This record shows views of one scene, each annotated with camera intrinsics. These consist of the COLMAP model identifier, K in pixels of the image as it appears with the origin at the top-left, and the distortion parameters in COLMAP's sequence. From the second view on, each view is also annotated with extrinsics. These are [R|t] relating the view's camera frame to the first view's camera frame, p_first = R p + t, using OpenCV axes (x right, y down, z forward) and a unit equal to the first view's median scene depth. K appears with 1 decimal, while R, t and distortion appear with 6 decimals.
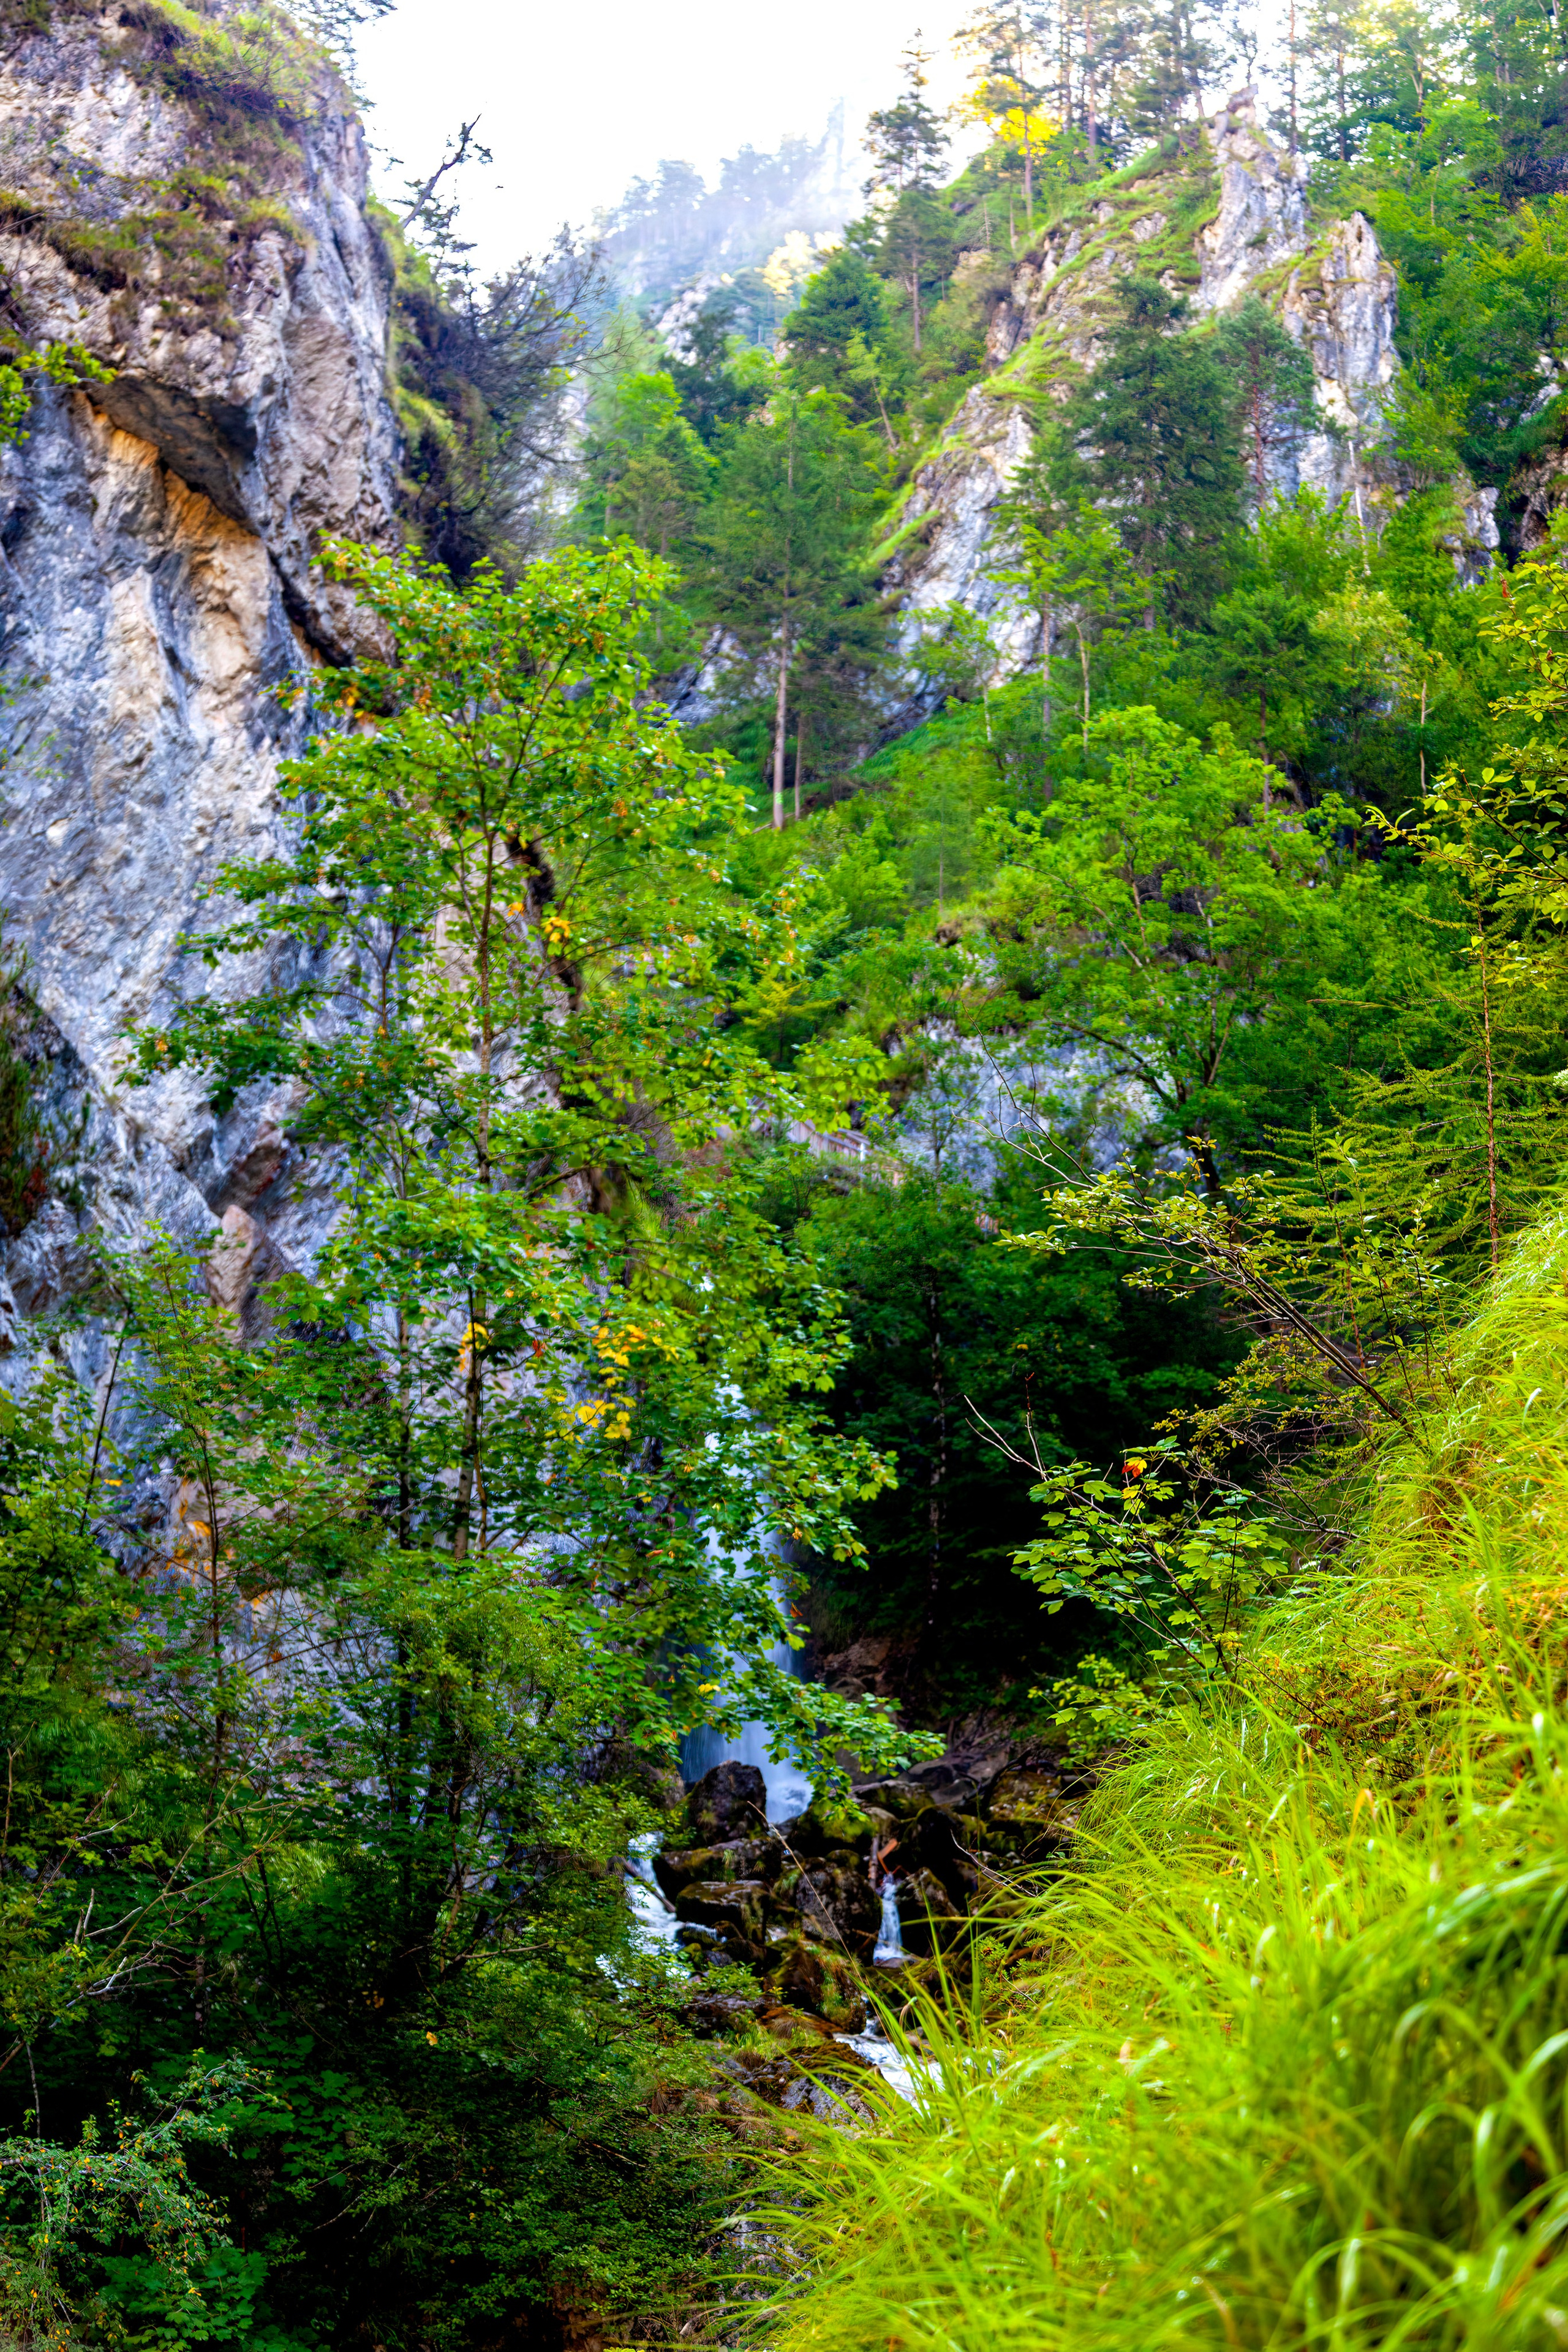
lens RADIAL K [[3342.7, 0, 784.0], [0, 3342.7, 1176.0], [0, 0, 1]] dist [-0.001945, 0.008720]
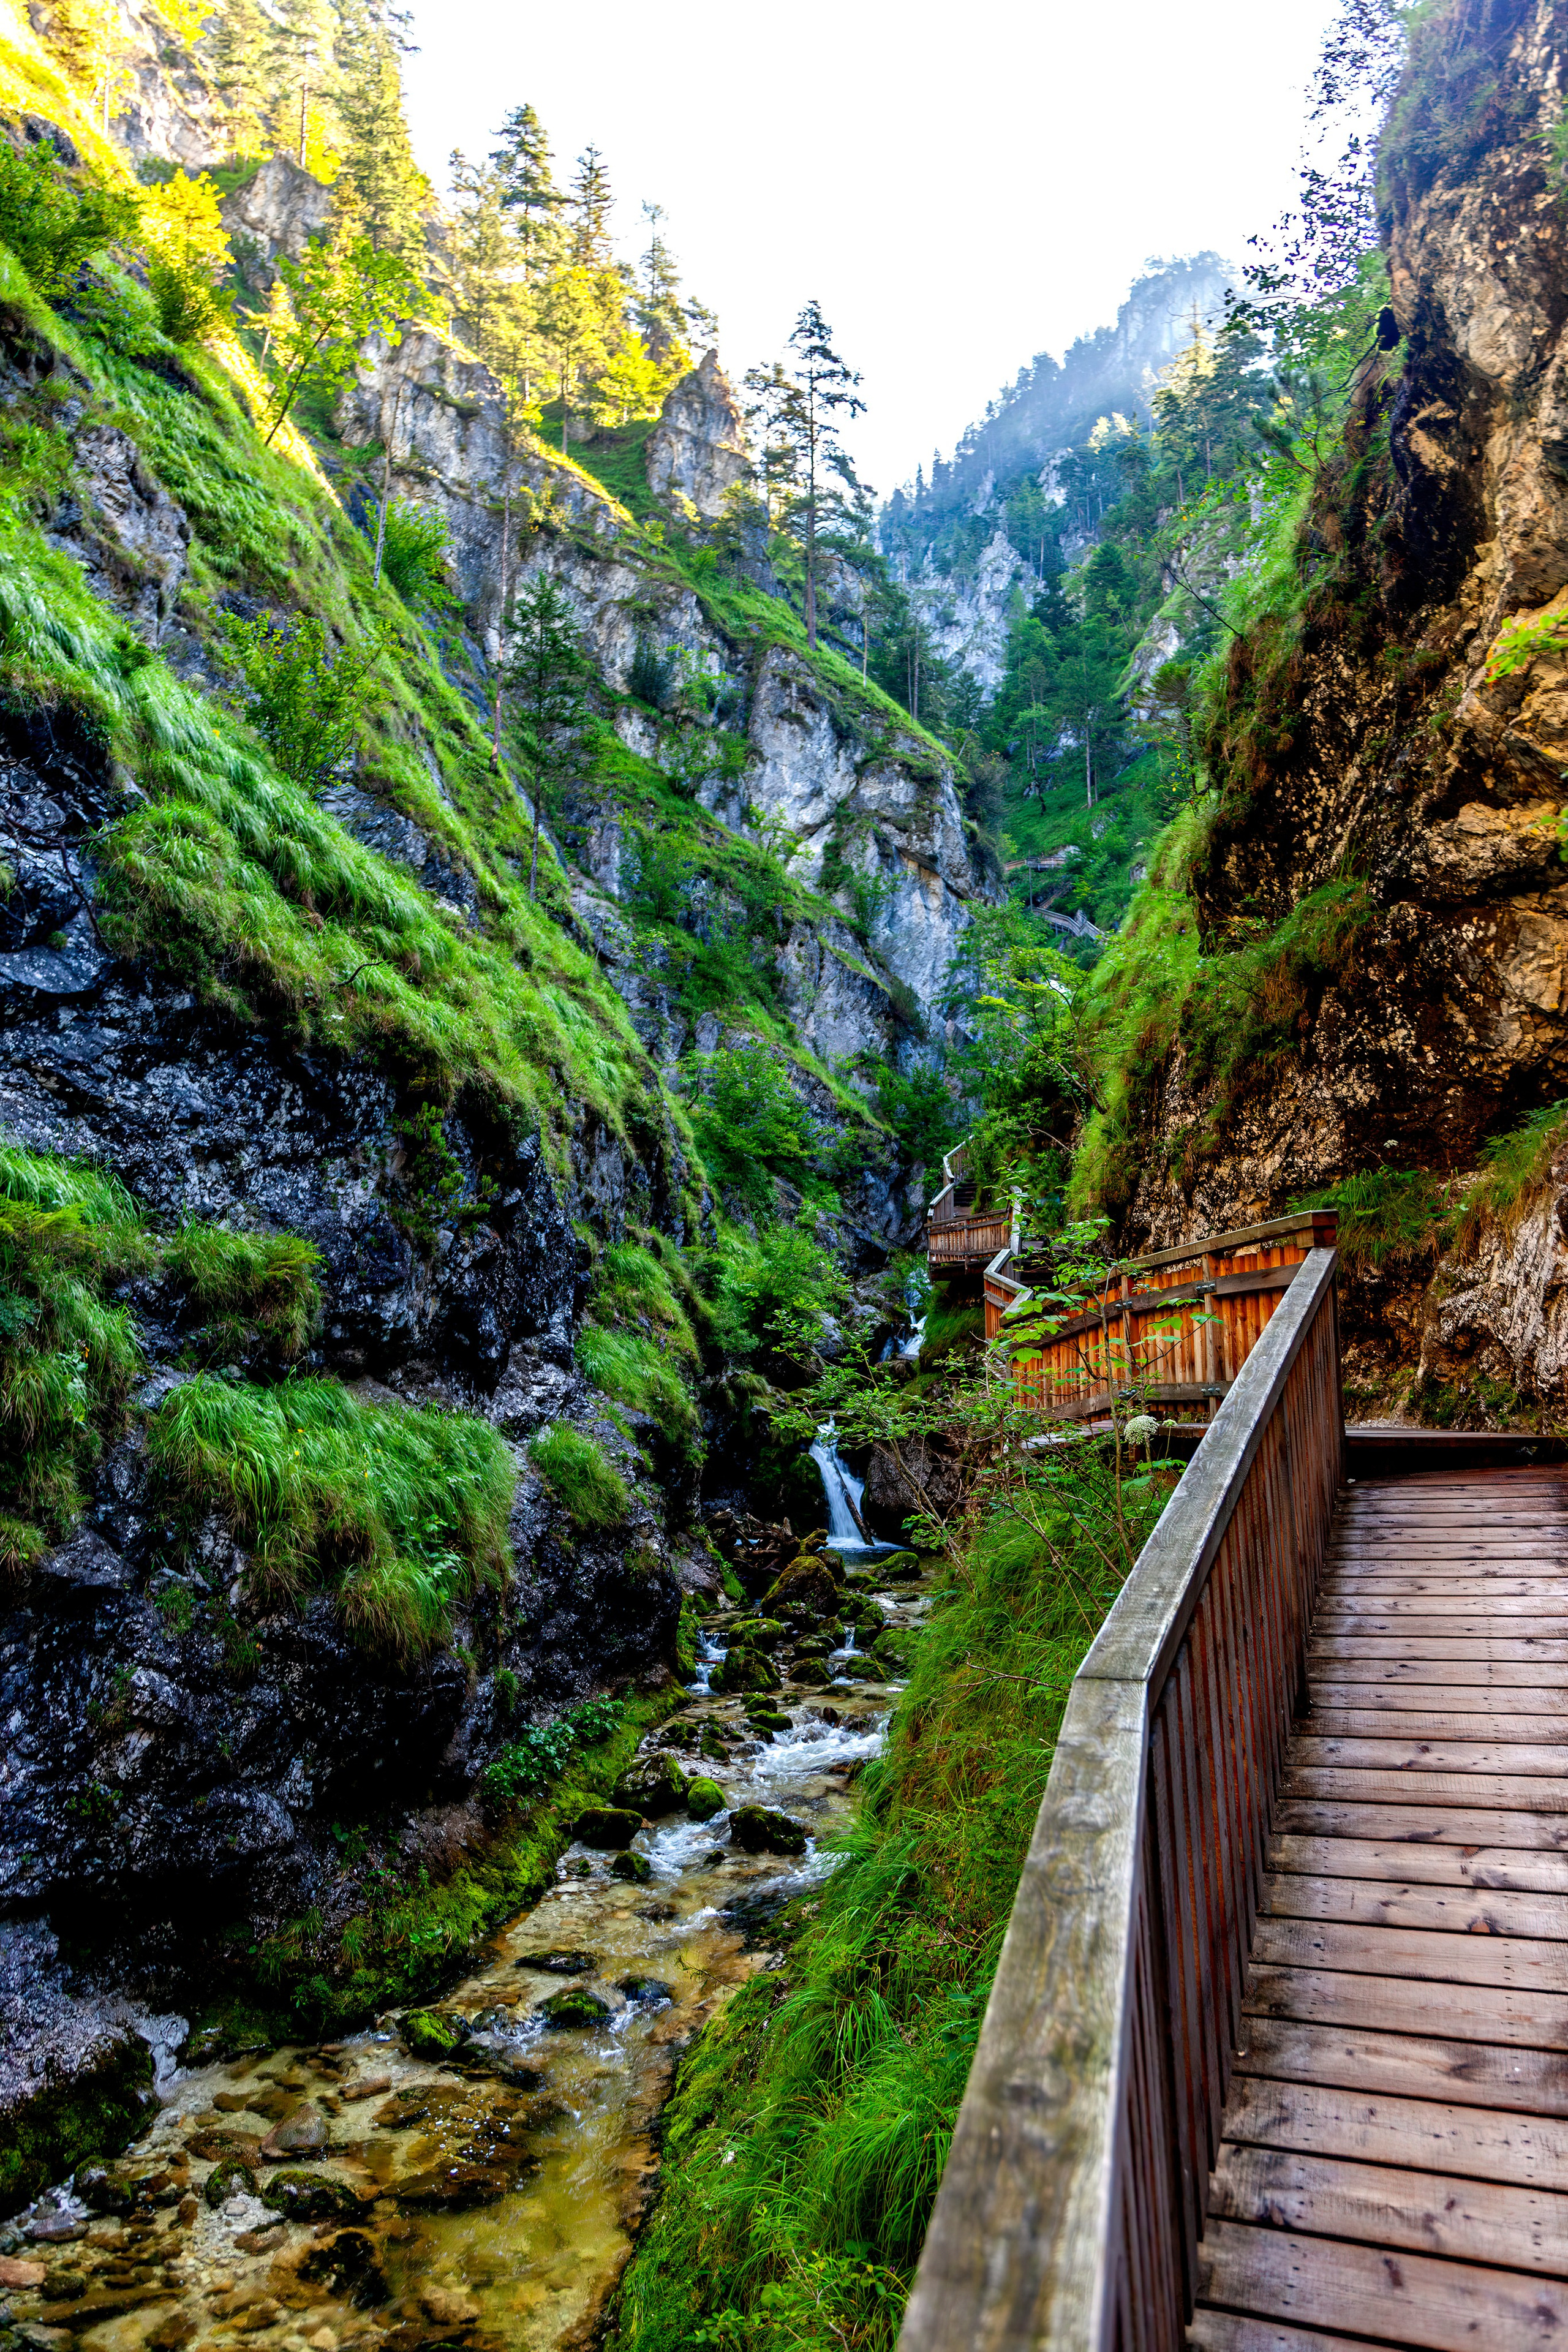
lens RADIAL K [[1607.8, 0, 784.0], [0, 1607.8, 1176.0], [0, 0, 1]] dist [0.030709, -0.009869]
pose [[0.970129, -0.076196, -0.230314, 0.114887], [0.116520, 0.979065, 0.166900, -0.177066], [0.212775, -0.188751, 0.958697, -1.251966]]
